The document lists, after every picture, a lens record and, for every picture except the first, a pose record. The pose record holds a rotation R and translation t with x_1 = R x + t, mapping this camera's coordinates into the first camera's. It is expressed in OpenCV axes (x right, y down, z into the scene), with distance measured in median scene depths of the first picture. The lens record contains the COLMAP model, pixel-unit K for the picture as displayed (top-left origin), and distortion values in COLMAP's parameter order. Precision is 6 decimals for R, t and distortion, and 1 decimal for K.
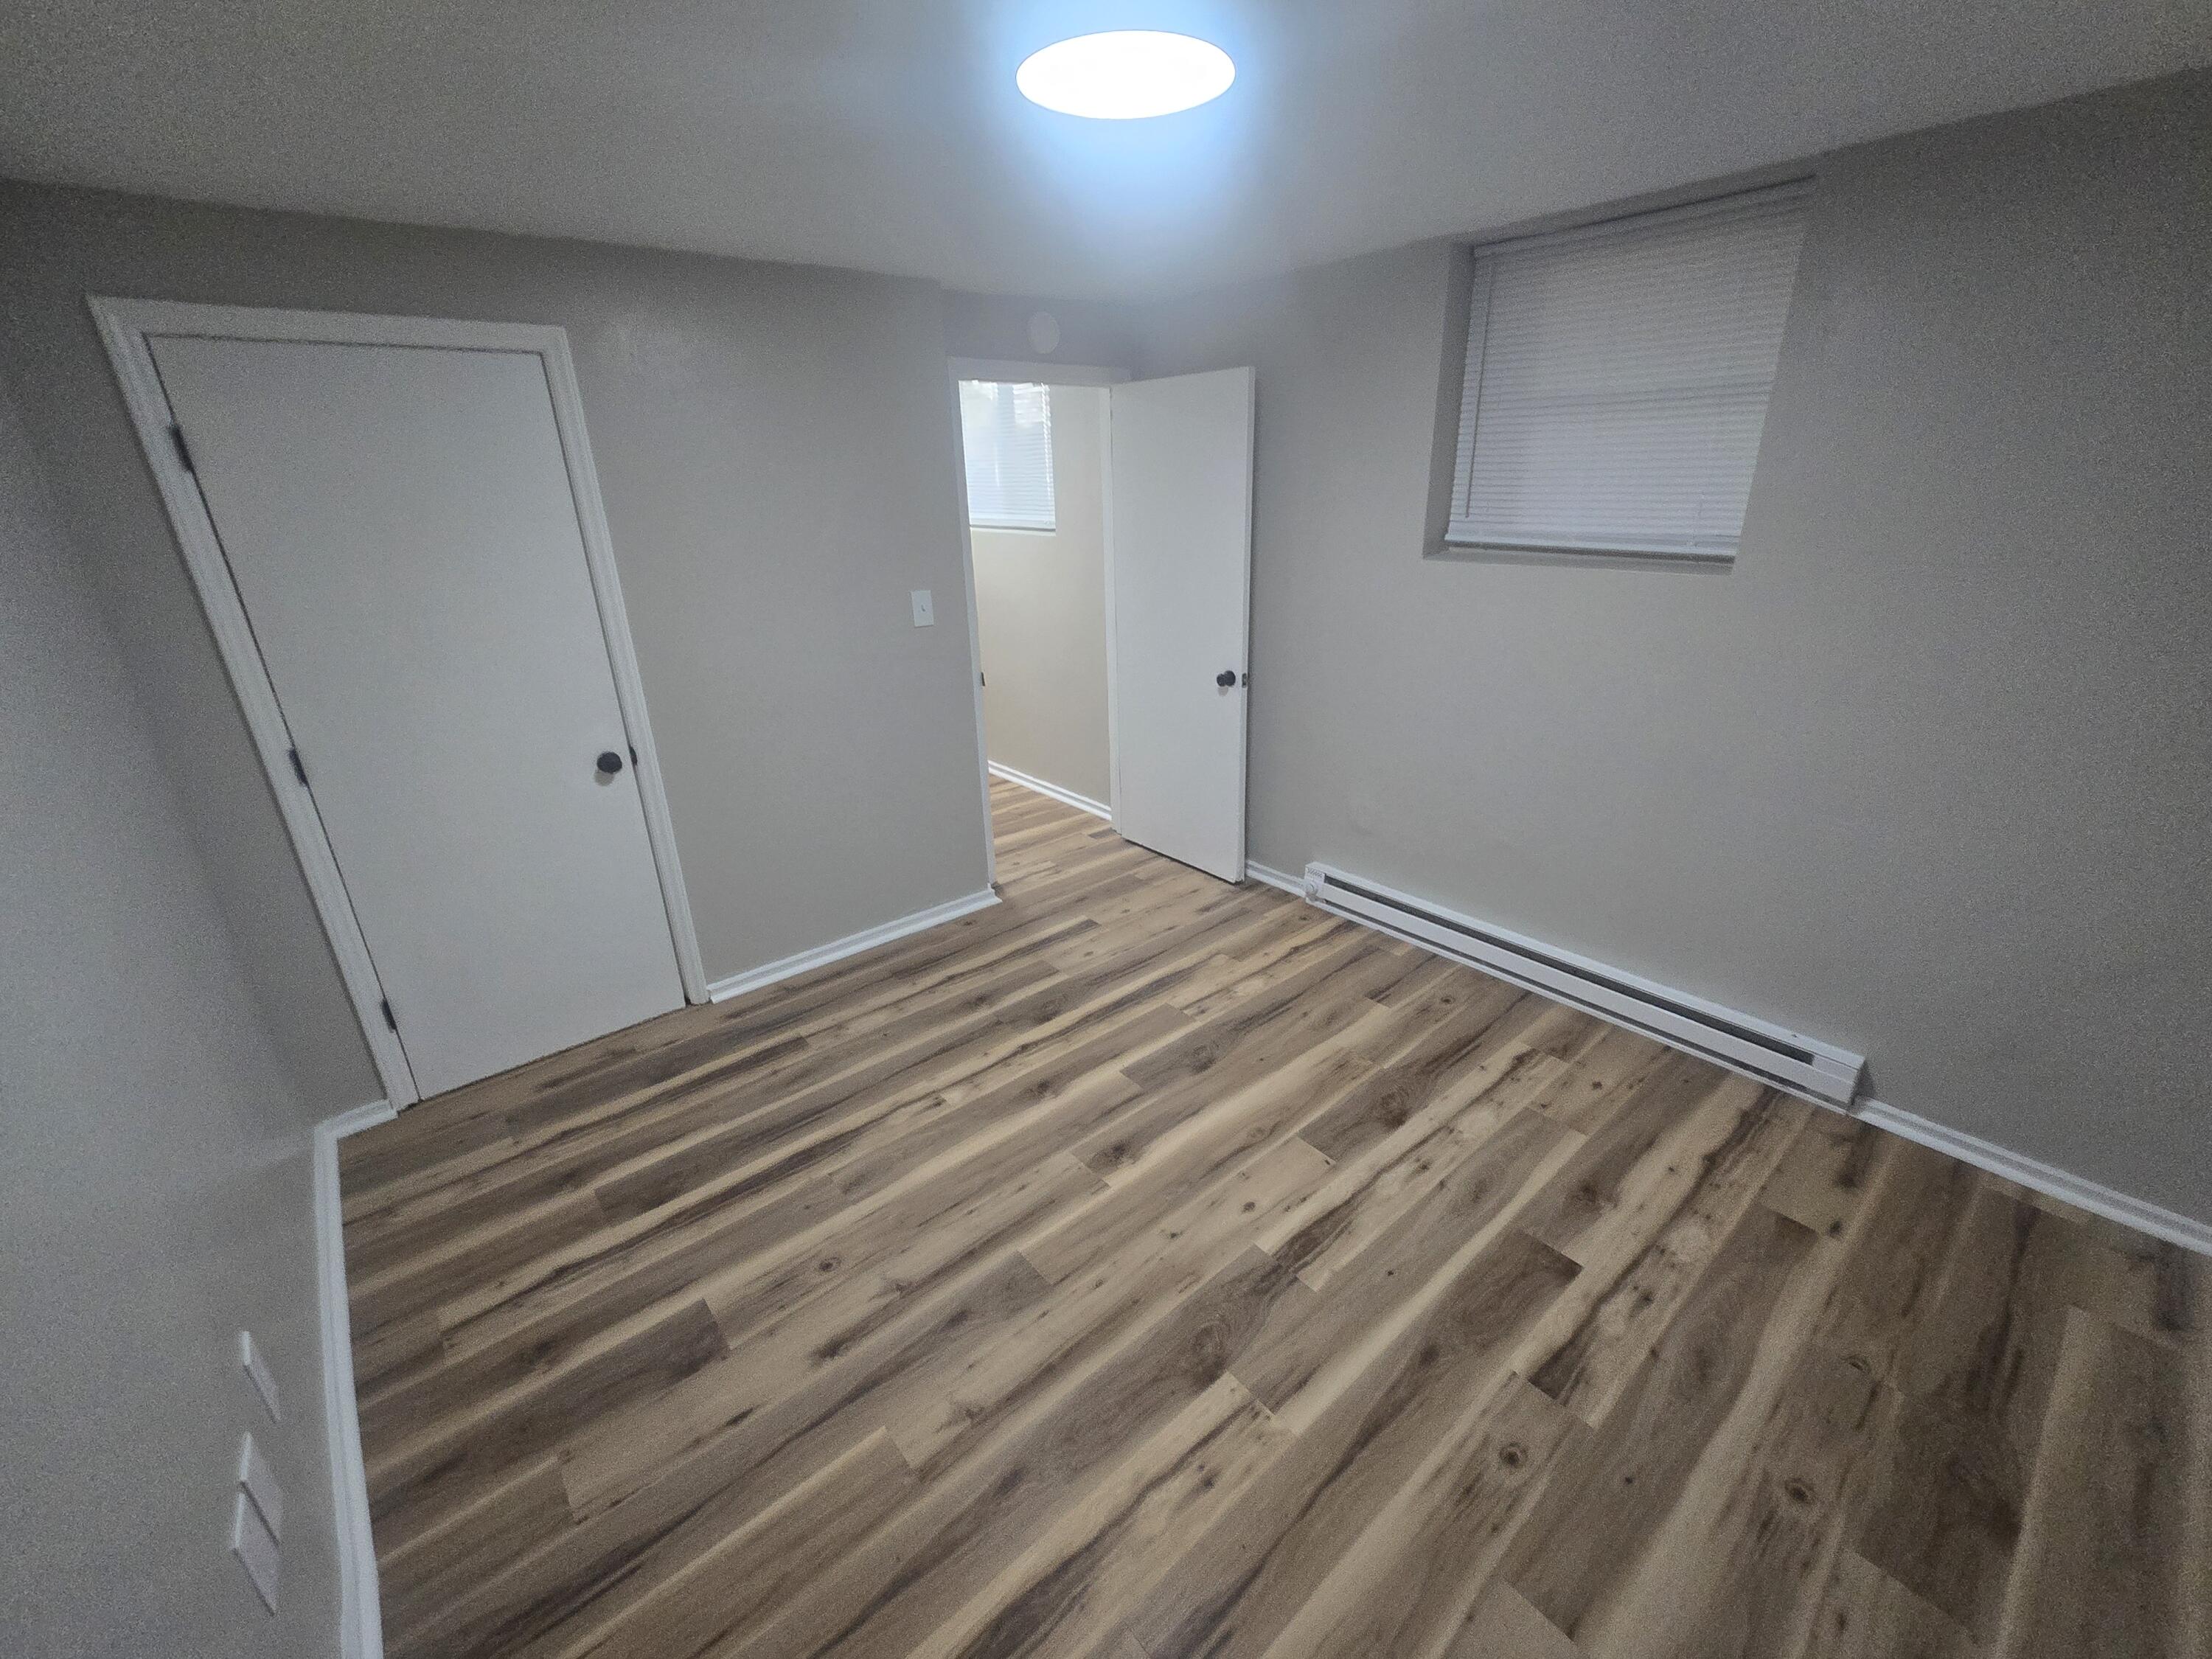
lens RADIAL K [[904.6, 0, 1106.0], [0, 904.6, 829.5], [0, 0, 1]] dist [-0.000076, -0.000380]
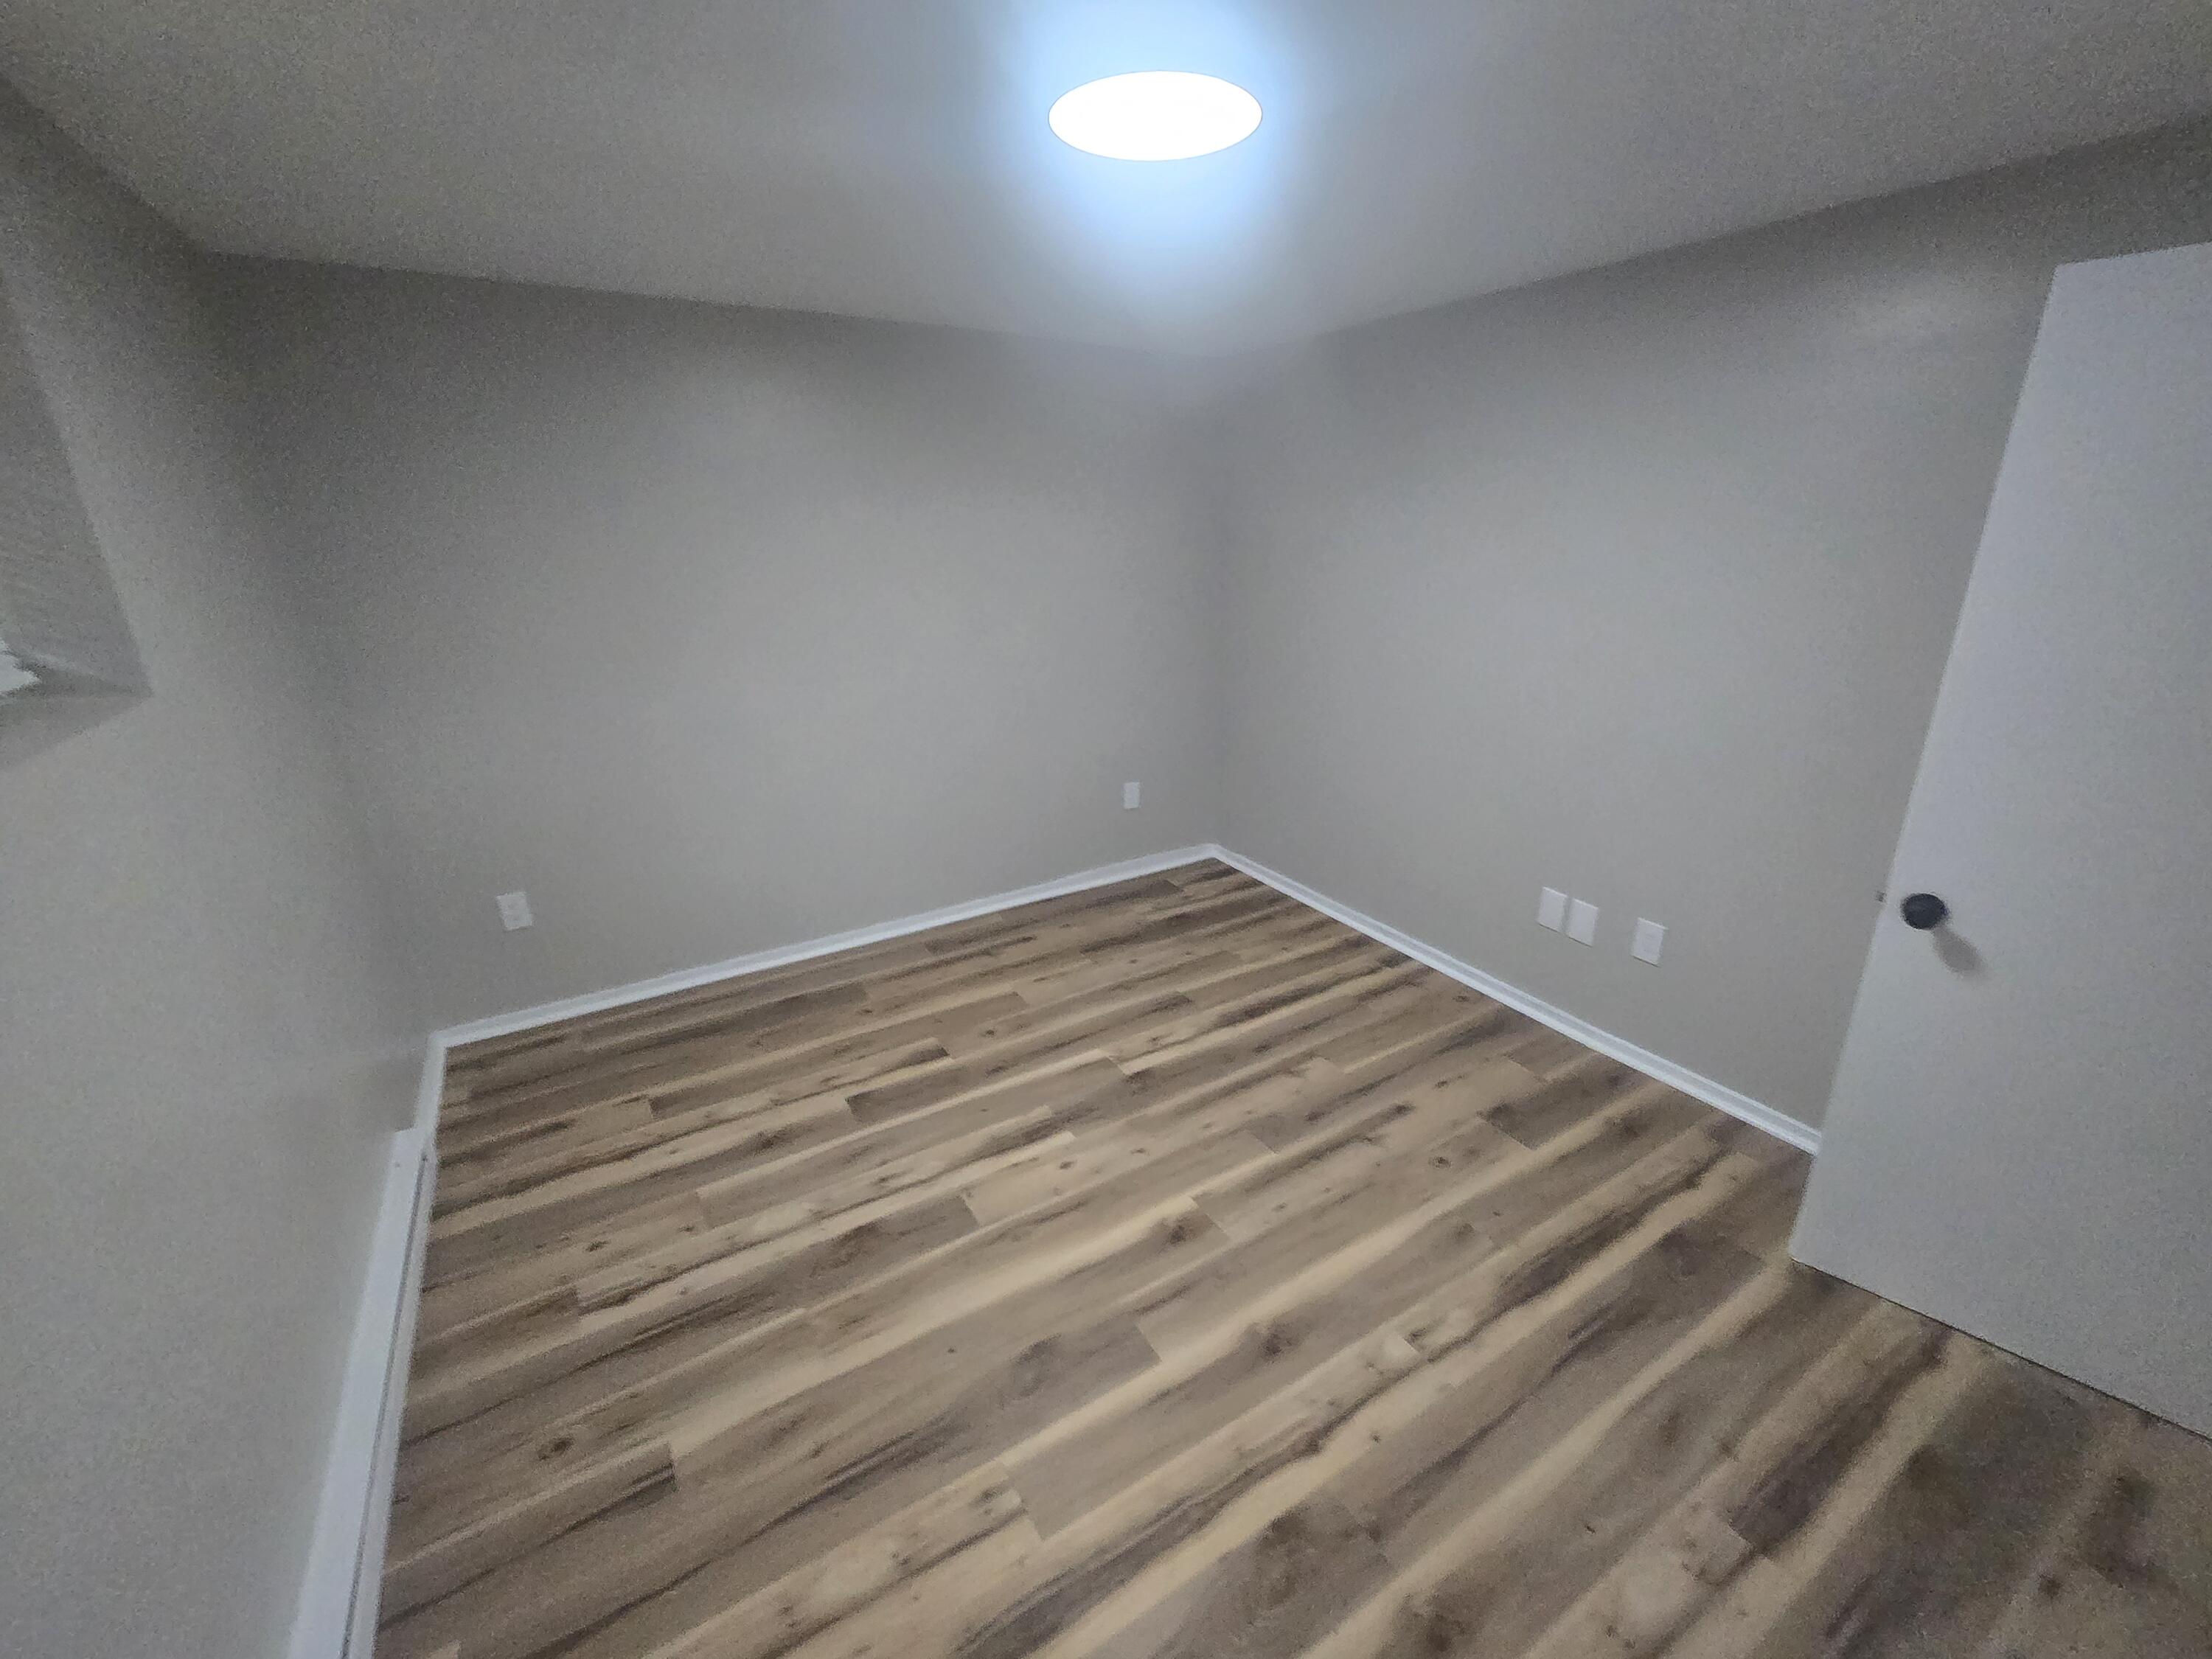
lens RADIAL K [[904.6, 0, 1106.0], [0, 904.6, 829.5], [0, 0, 1]] dist [-0.000076, -0.000380]
pose [[-0.987020, -0.016124, 0.159788, -0.055299], [0.092020, 0.758653, 0.644964, -0.567086], [-0.131623, 0.651296, -0.747321, 1.478965]]
